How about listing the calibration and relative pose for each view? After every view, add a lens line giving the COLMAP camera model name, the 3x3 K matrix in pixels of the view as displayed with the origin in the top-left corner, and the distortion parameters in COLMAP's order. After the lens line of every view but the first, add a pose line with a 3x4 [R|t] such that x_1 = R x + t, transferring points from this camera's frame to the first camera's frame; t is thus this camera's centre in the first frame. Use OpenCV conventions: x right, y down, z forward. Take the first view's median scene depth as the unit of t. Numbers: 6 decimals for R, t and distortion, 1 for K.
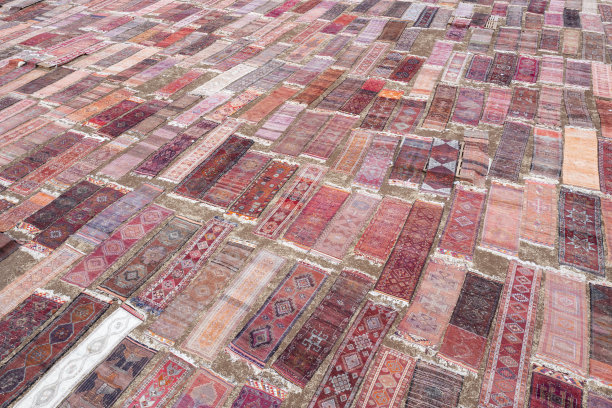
lens RADIAL K [[496.2, 0, 306.0], [0, 496.2, 202.9], [0, 0, 1]] dist [-0.017613, 0.010898]
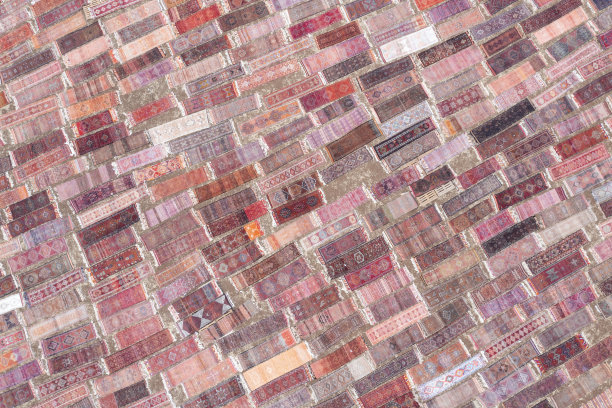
lens RADIAL K [[496.2, 0, 305.7], [0, 496.2, 203.8], [0, 0, 1]] dist [-0.017613, 0.010898]
pose [[0.771741, 0.631686, -0.073407, 0.376310], [-0.373654, 0.543821, 0.751426, -1.490623], [0.514585, -0.552478, 0.655722, 0.258232]]
